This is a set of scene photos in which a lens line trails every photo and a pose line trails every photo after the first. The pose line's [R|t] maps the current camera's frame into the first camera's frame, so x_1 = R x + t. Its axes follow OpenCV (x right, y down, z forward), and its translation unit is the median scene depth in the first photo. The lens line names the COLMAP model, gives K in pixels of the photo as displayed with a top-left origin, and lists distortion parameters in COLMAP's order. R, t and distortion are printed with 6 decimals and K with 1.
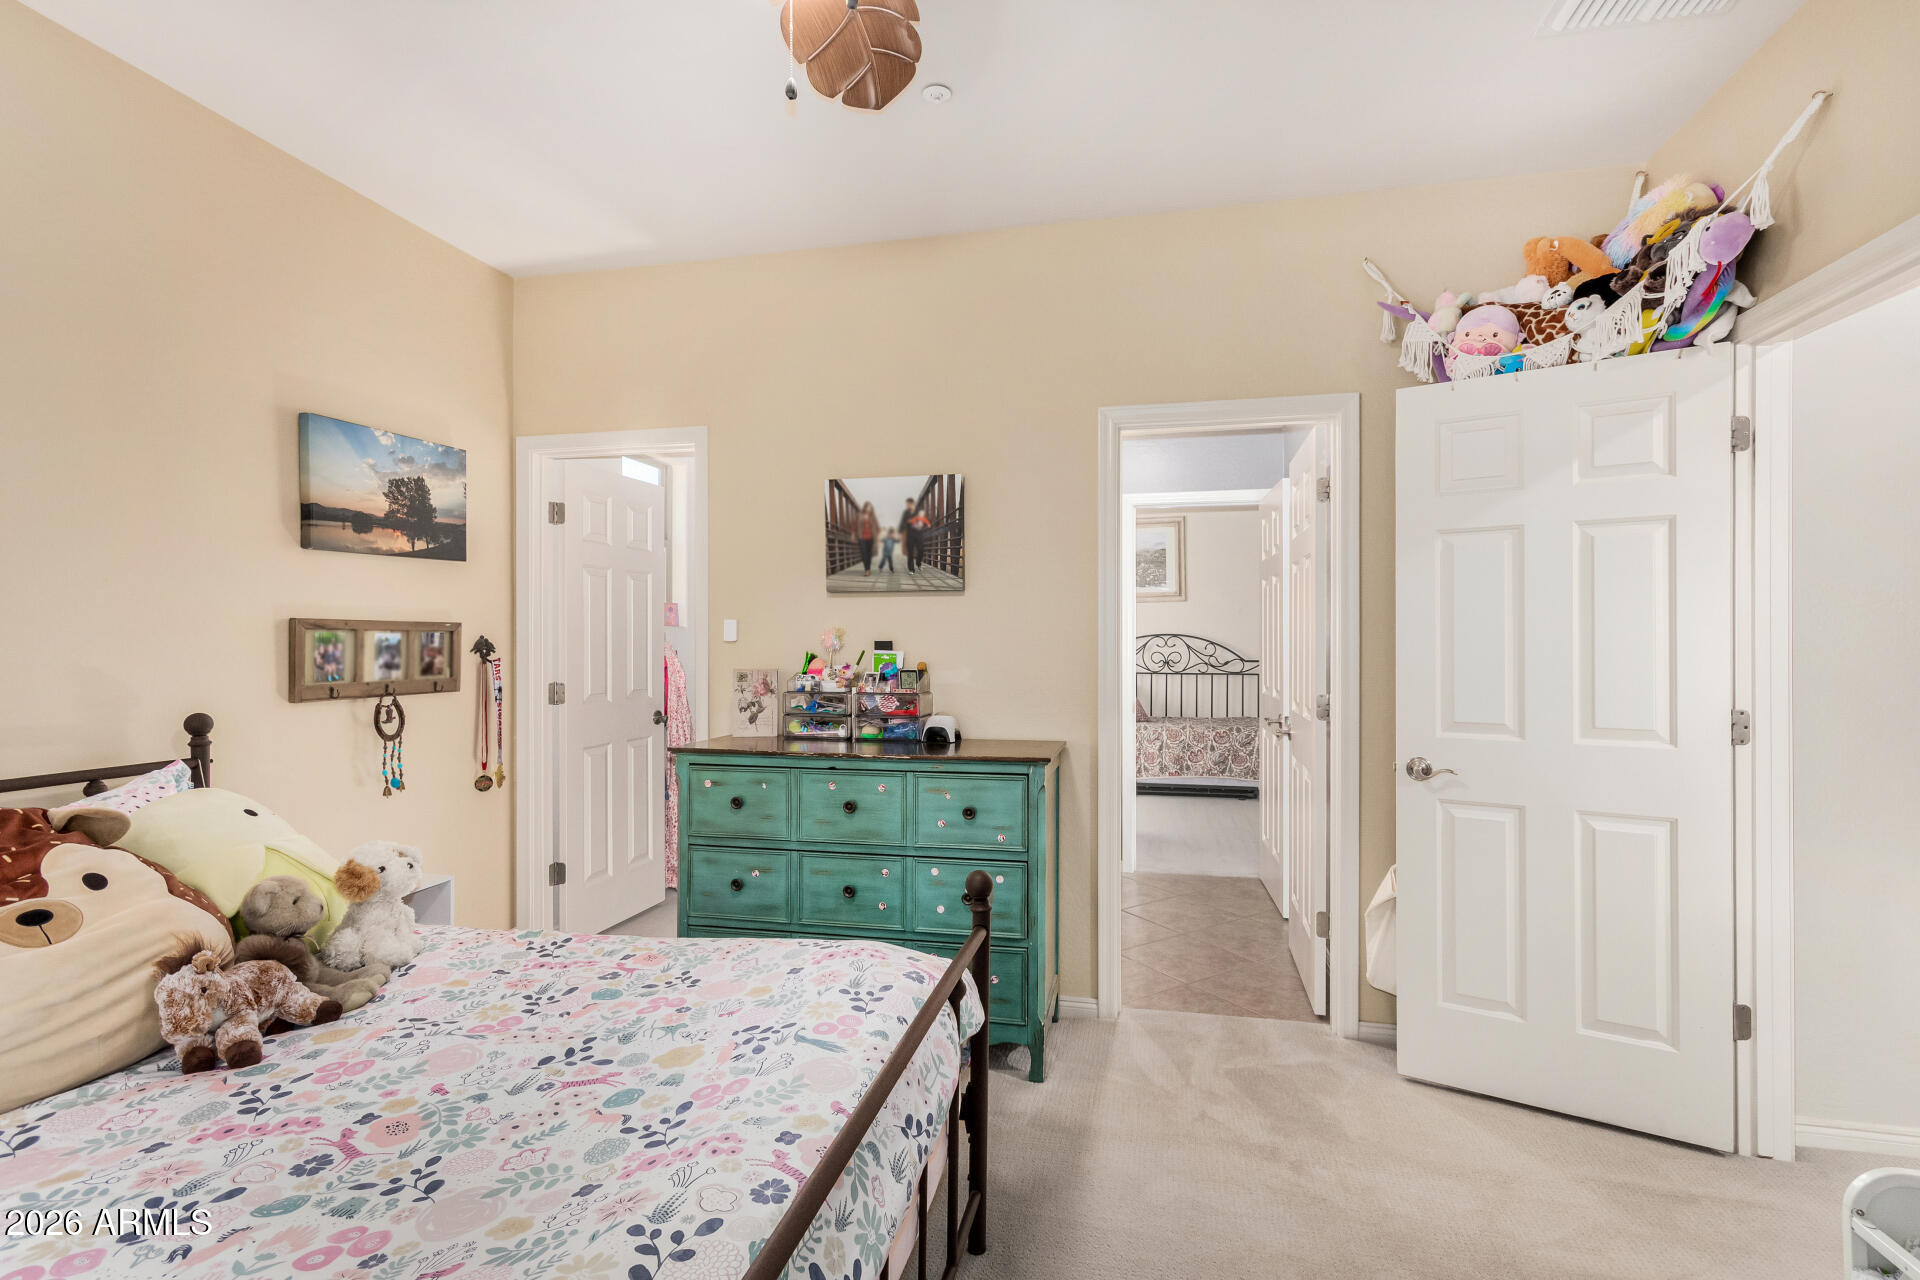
lens RADIAL K [[904.1, 0, 961.8], [0, 904.1, 639.9], [0, 0, 1]] dist [0.009443, 0.000298]
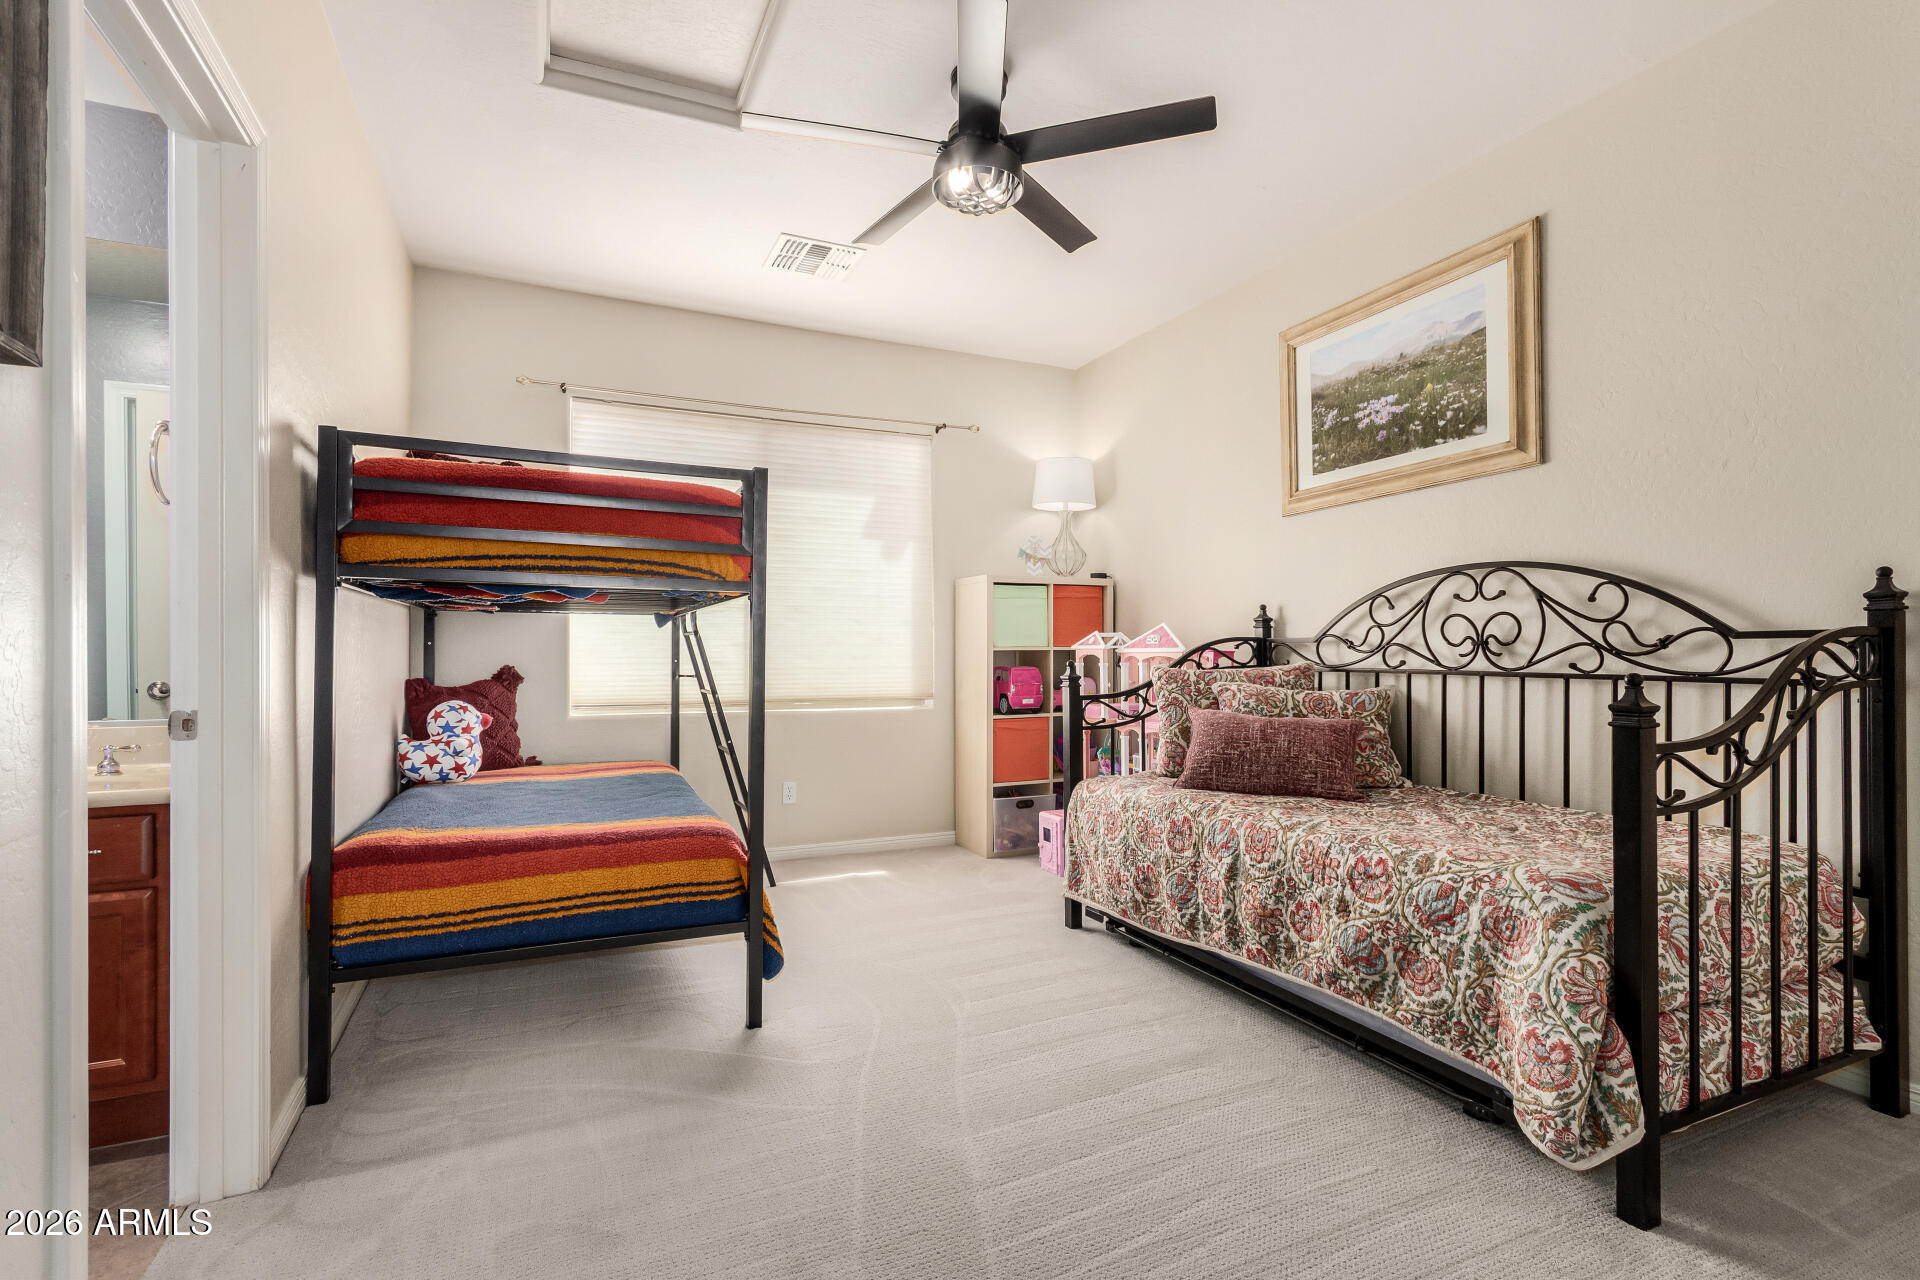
lens RADIAL K [[904.1, 0, 958.4], [0, 904.1, 645.9], [0, 0, 1]] dist [0.009443, 0.000298]
pose [[0.602179, -0.003462, -0.798354, 0.392281], [-0.001162, 0.999986, -0.005212, 0.028321], [0.798360, 0.004066, 0.602166, 0.622212]]
